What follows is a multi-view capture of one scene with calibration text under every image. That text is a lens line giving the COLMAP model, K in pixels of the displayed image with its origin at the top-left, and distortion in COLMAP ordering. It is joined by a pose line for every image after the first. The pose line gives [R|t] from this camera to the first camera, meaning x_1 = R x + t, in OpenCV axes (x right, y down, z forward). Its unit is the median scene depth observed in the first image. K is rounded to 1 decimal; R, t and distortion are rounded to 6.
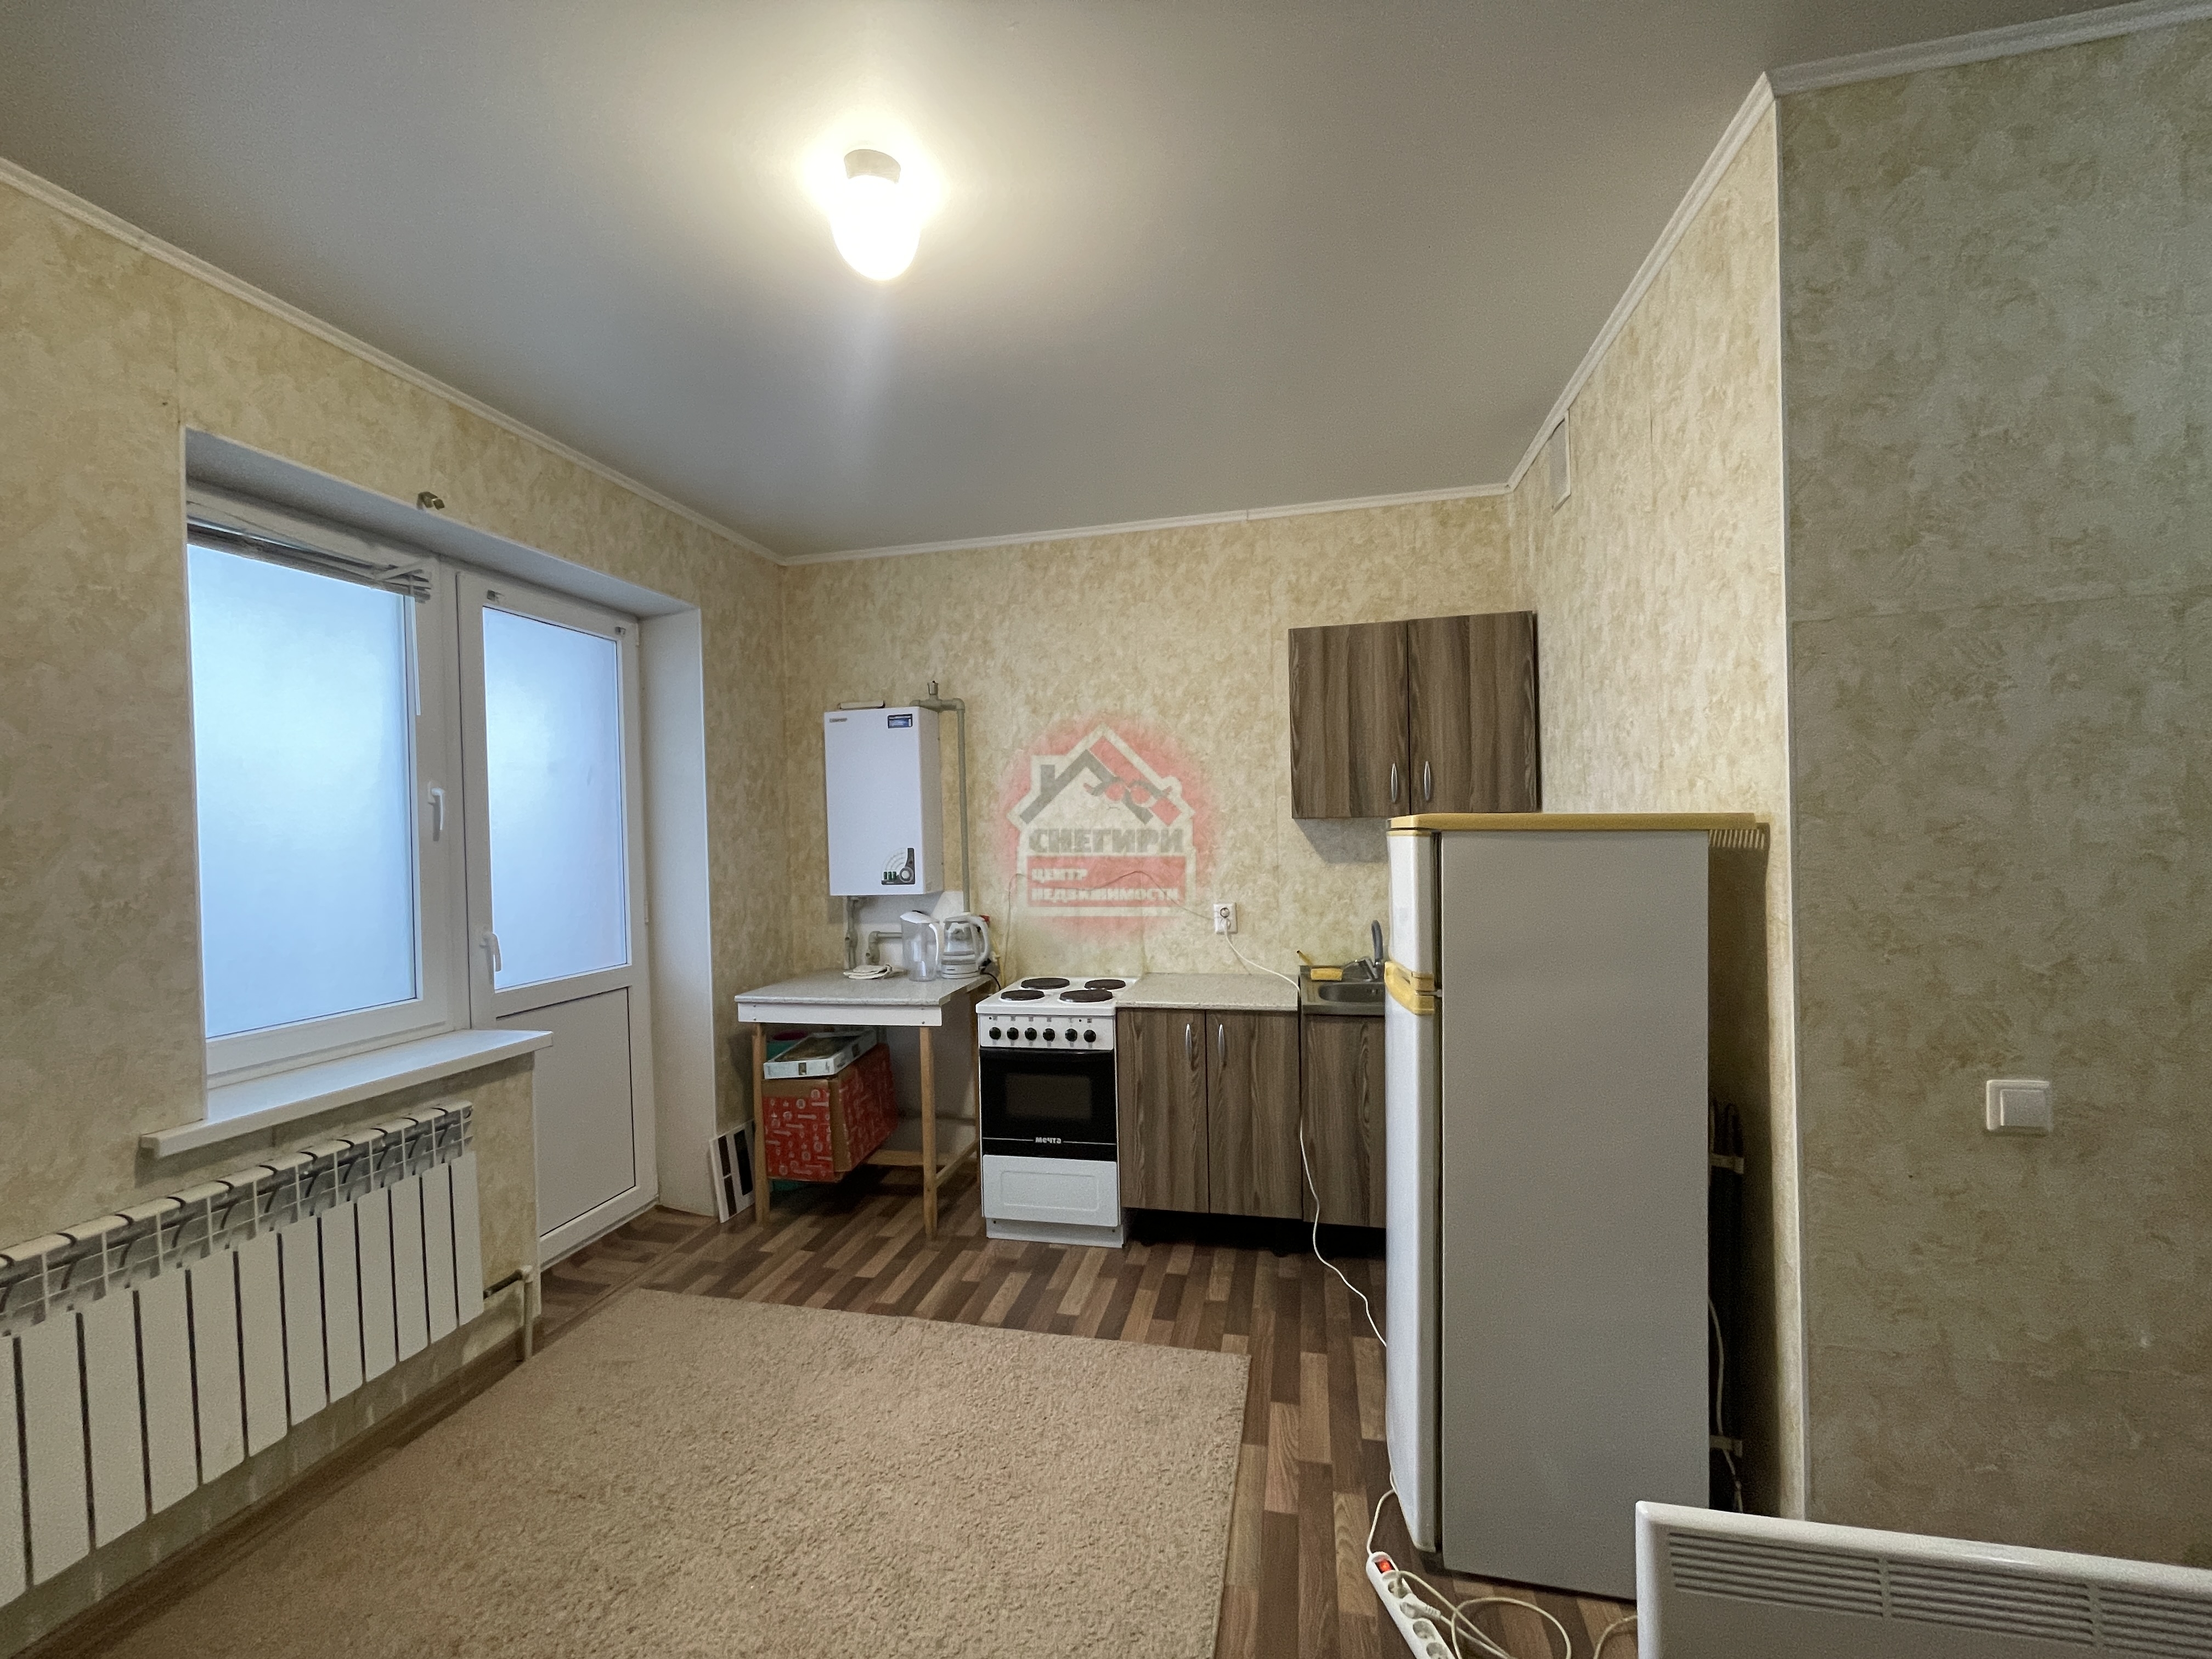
lens RADIAL K [[890.4, 0, 1098.0], [0, 890.4, 836.1], [0, 0, 1]] dist [-0.002548, 0.000637]
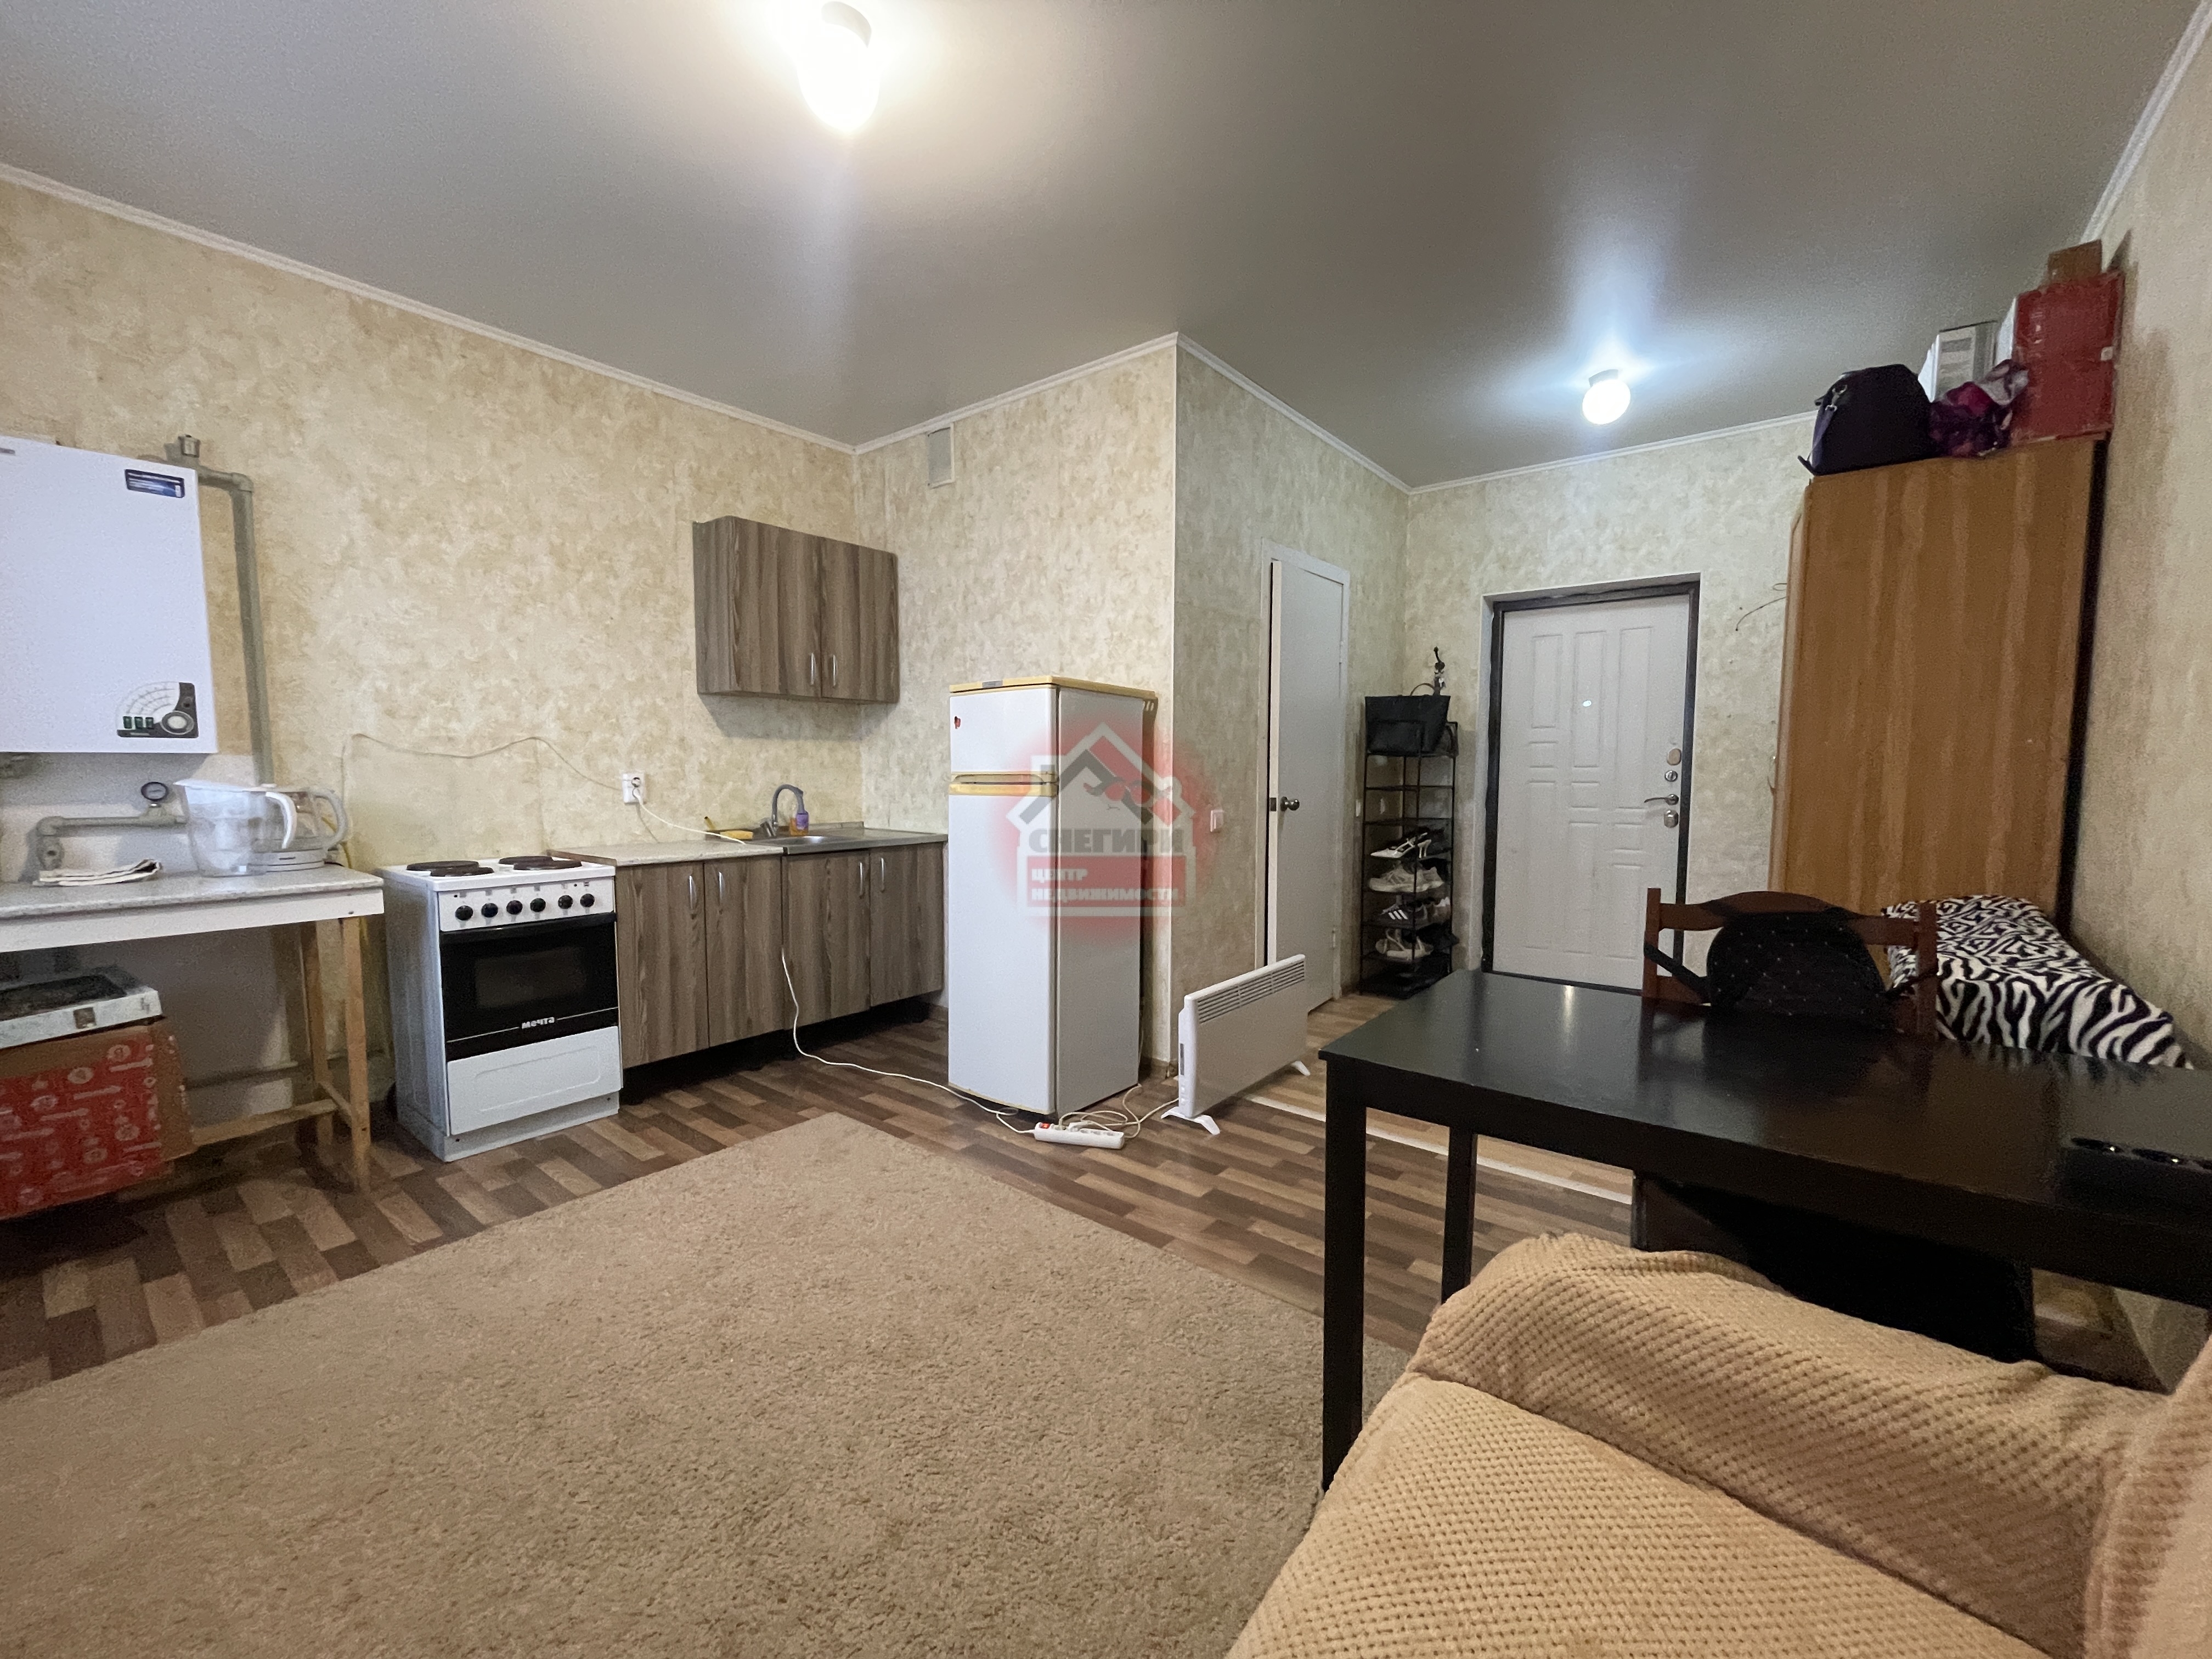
lens RADIAL K [[890.4, 0, 1099.1], [0, 890.4, 837.8], [0, 0, 1]] dist [-0.002548, 0.000637]
pose [[0.435717, -0.044215, 0.898997, -0.621389], [-0.007205, 0.998589, 0.052605, 0.107530], [-0.900055, -0.029399, 0.434784, 0.110194]]
